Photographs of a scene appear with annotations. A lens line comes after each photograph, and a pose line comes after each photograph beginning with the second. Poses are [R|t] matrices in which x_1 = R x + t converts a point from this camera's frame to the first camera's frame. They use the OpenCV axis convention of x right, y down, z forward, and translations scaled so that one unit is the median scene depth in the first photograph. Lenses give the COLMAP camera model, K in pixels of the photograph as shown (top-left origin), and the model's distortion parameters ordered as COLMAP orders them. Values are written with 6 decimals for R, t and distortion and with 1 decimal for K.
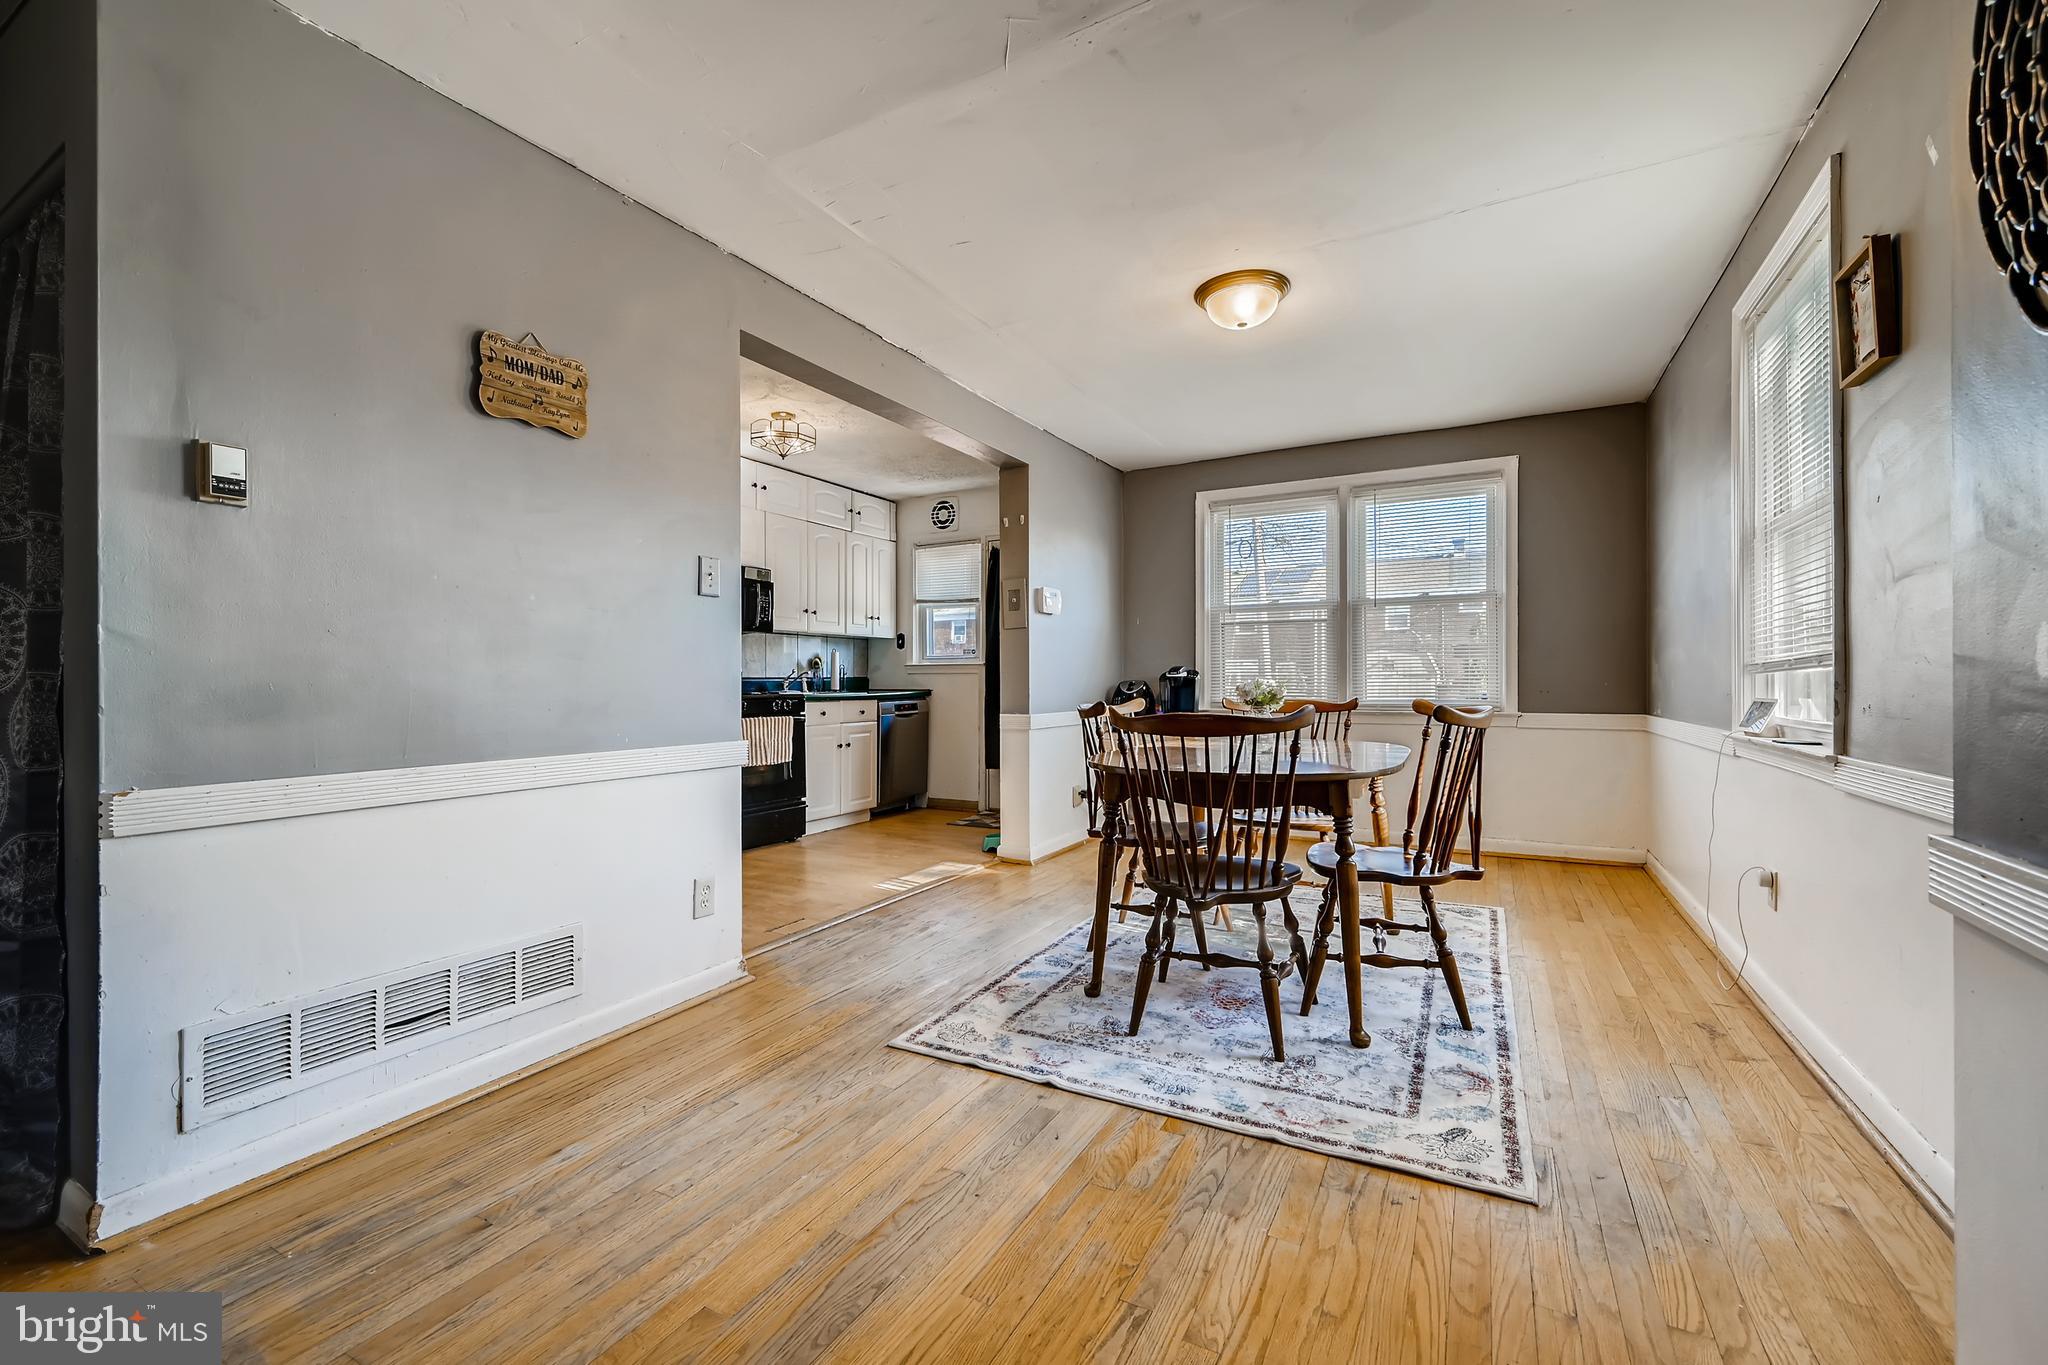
lens RADIAL K [[852.2, 0, 1024.2], [0, 852.2, 676.8], [0, 0, 1]] dist [0.002499, 0.000073]
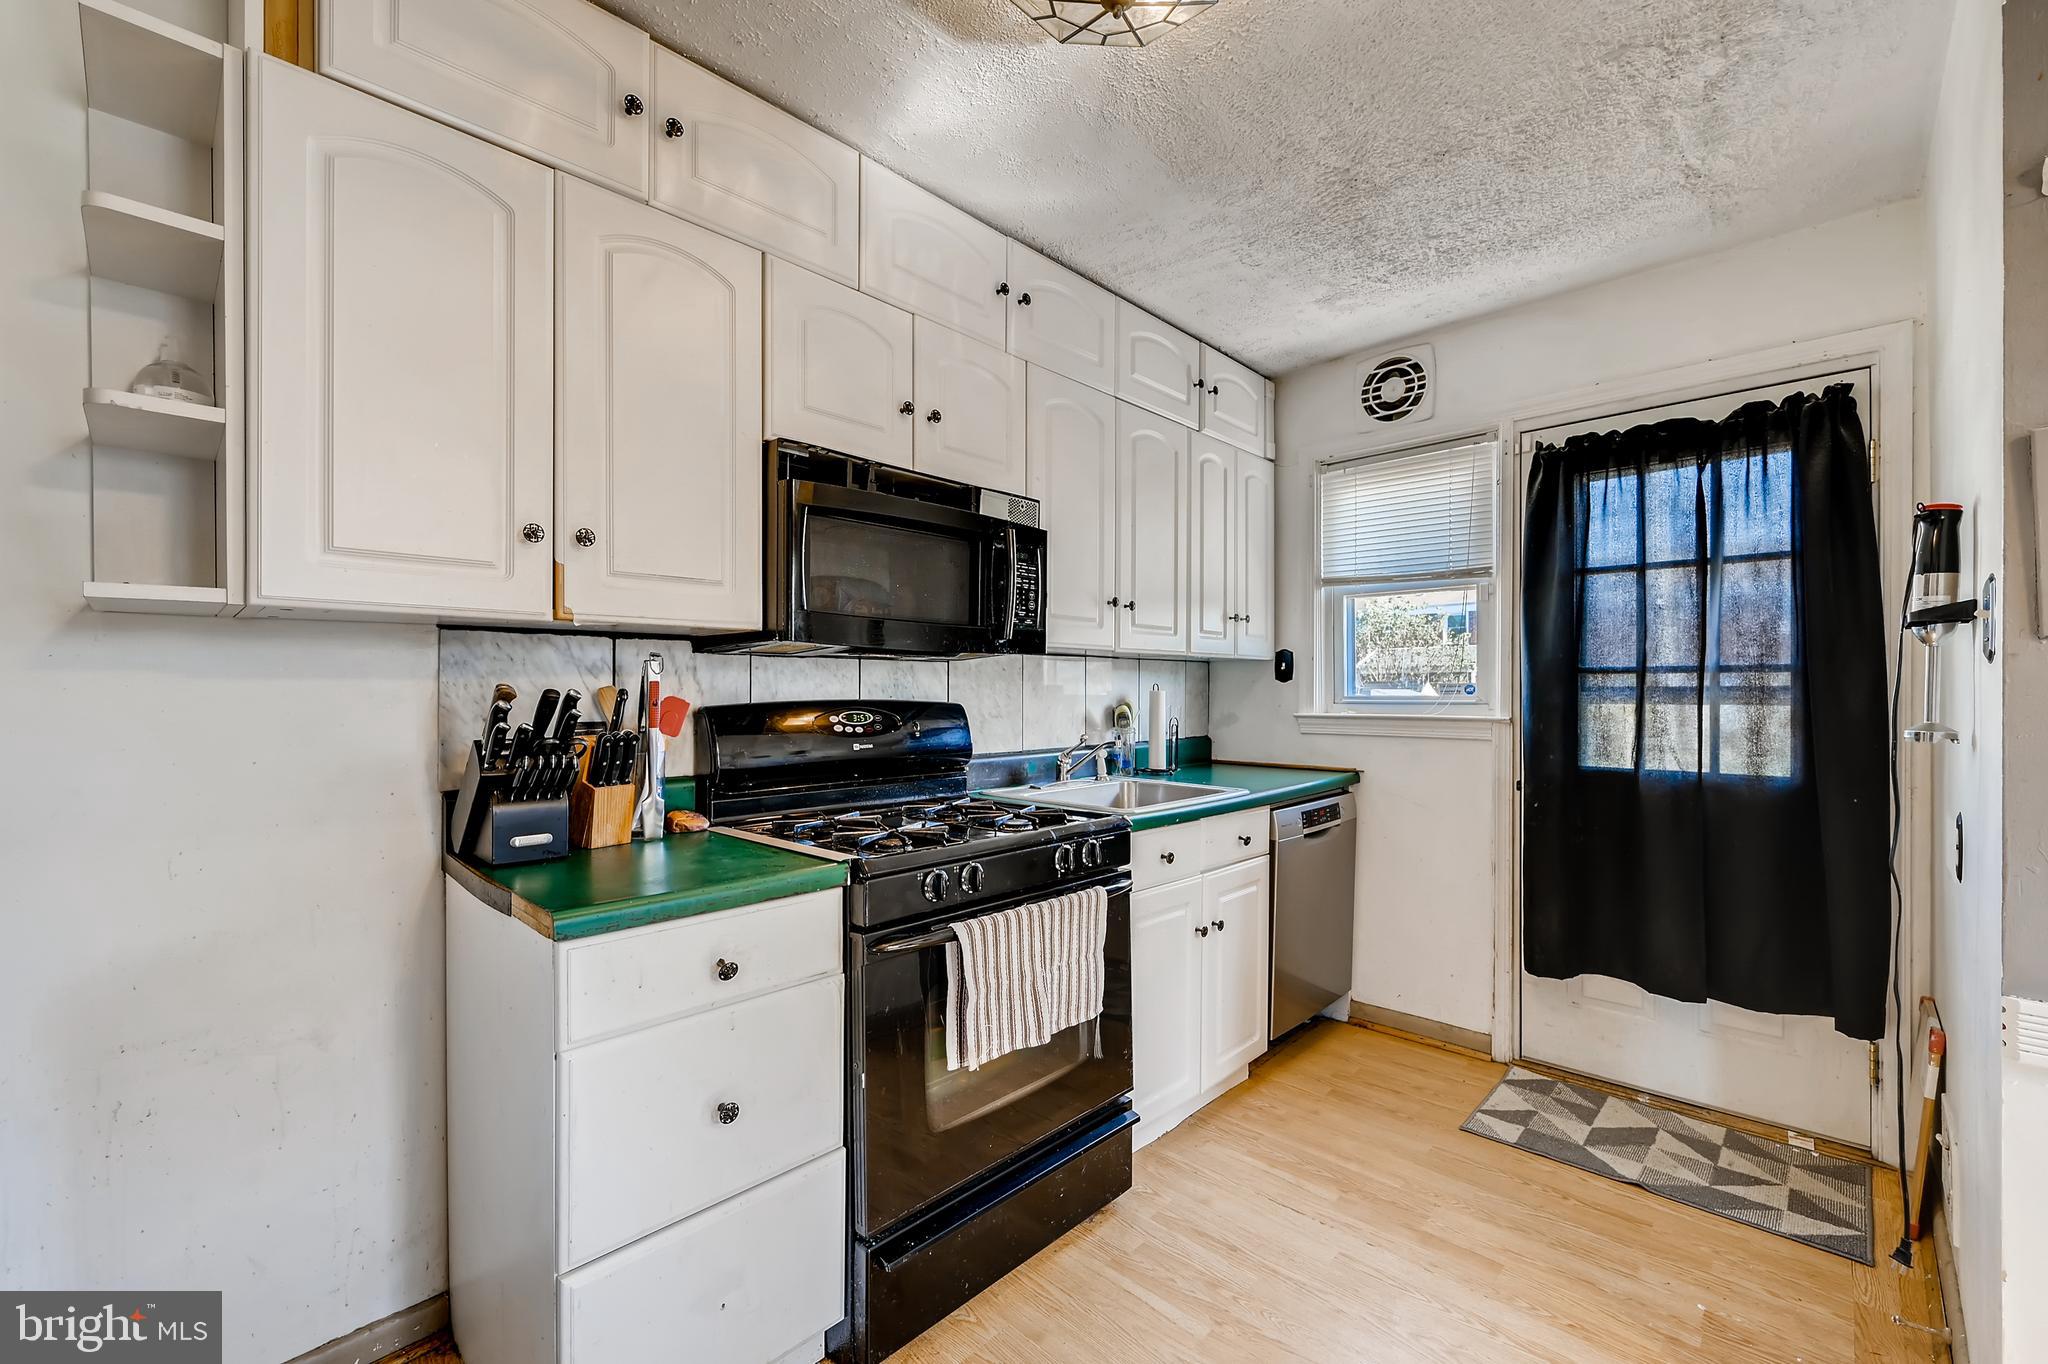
lens RADIAL K [[852.2, 0, 1008.0], [0, 852.2, 692.1], [0, 0, 1]] dist [0.002499, 0.000073]
pose [[0.959046, 0.003420, -0.283228, -0.166436], [-0.001845, 0.999981, 0.005827, -0.030634], [0.283243, -0.005066, 0.959035, 0.512556]]
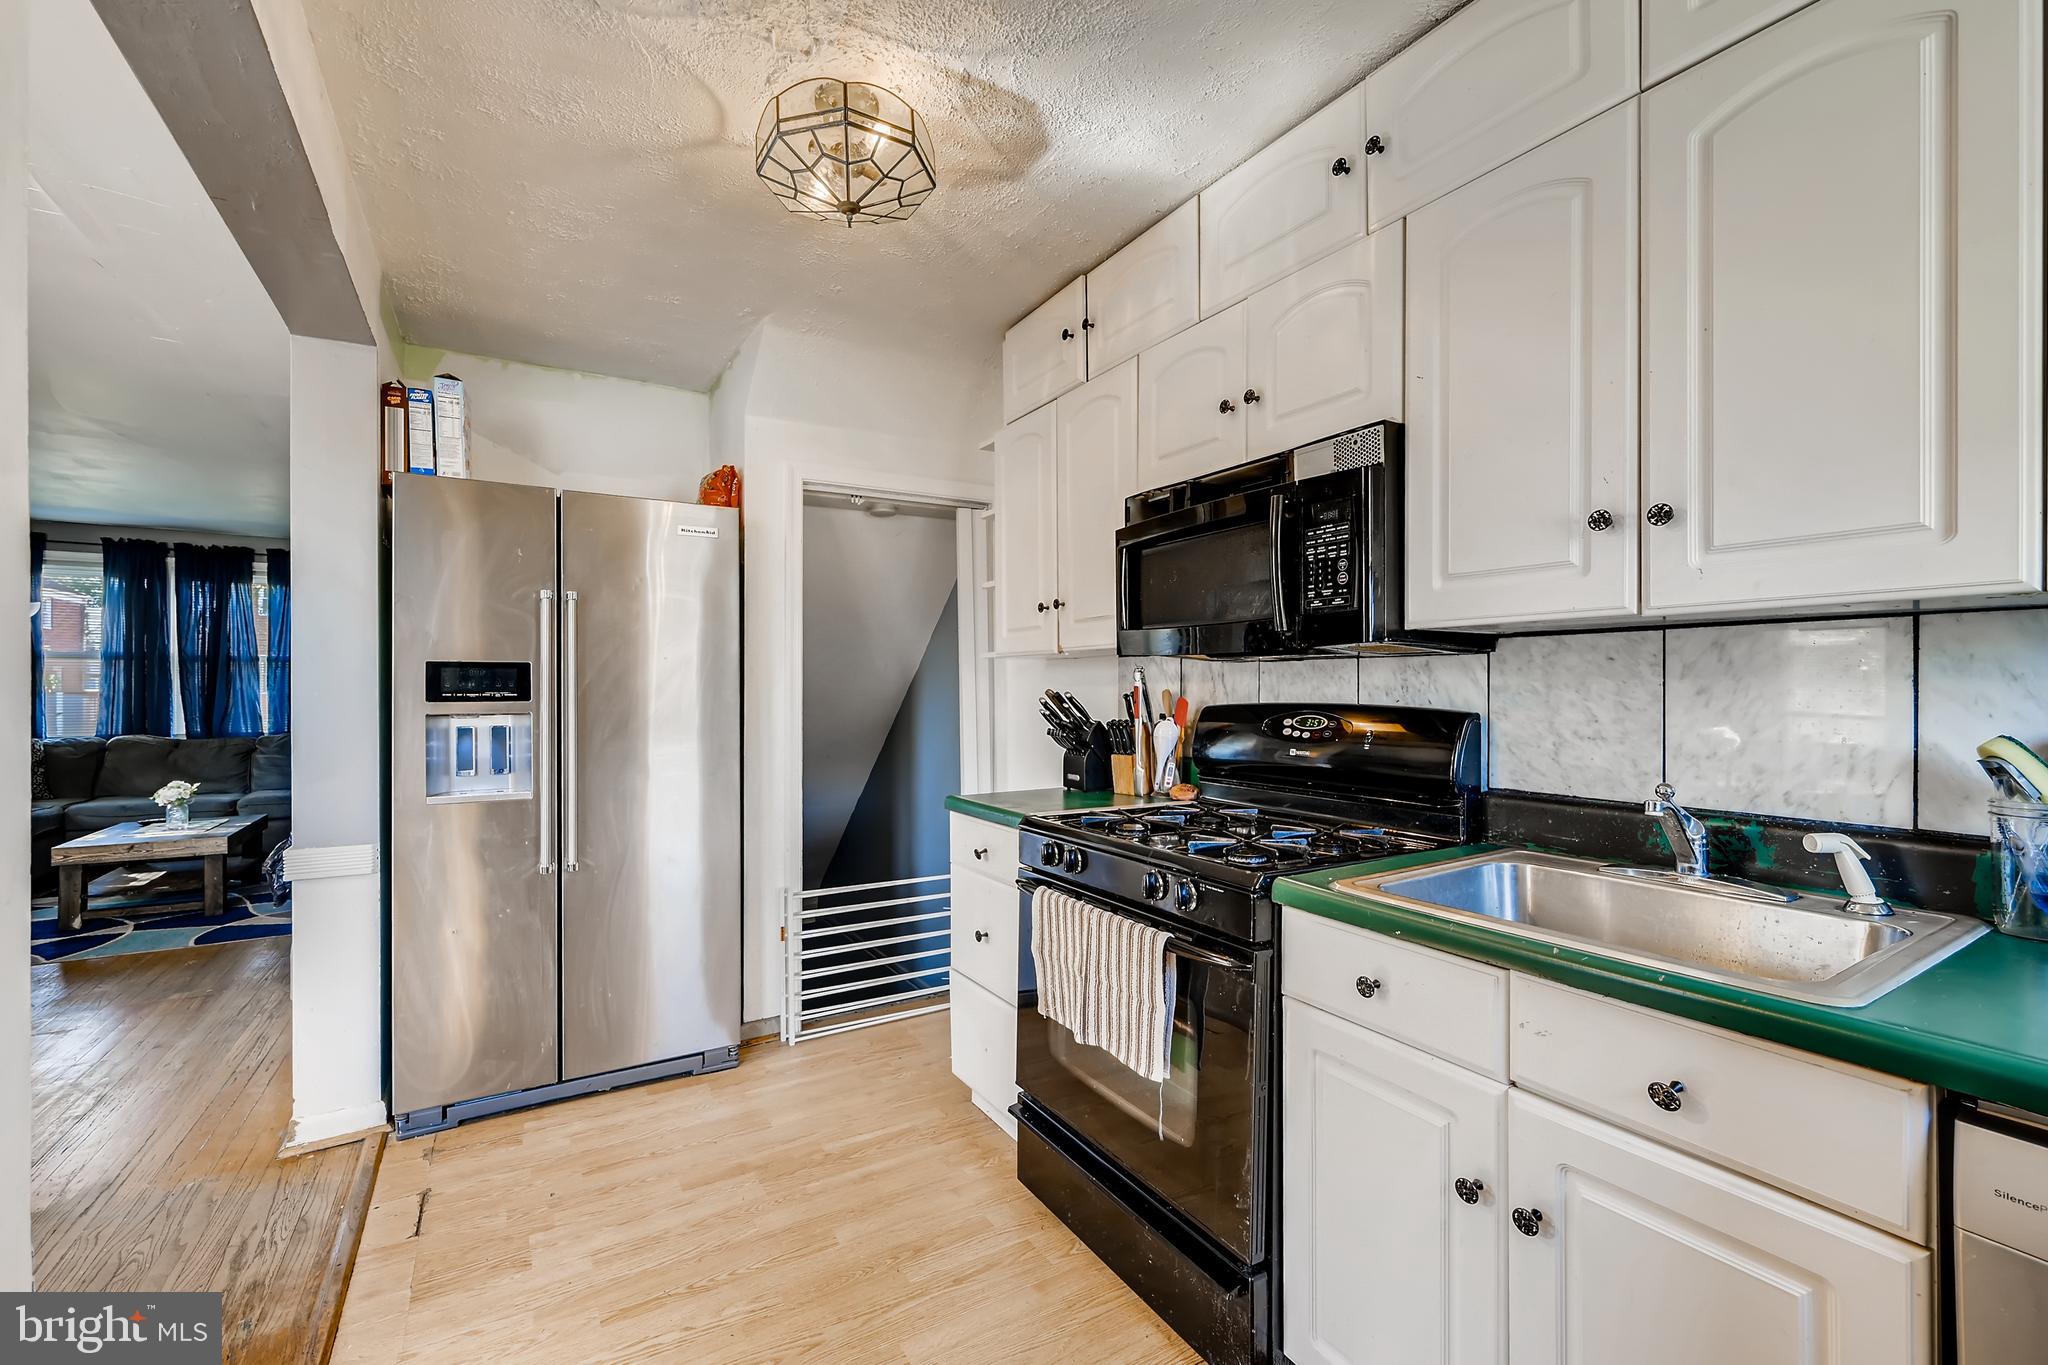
lens RADIAL K [[852.2, 0, 1011.9], [0, 852.2, 685.7], [0, 0, 1]] dist [0.002499, 0.000073]
pose [[-0.520430, 0.001756, -0.853902, 0.010772], [0.006038, 0.999980, -0.001623, -0.032215], [0.853883, -0.006001, -0.520431, 0.893216]]
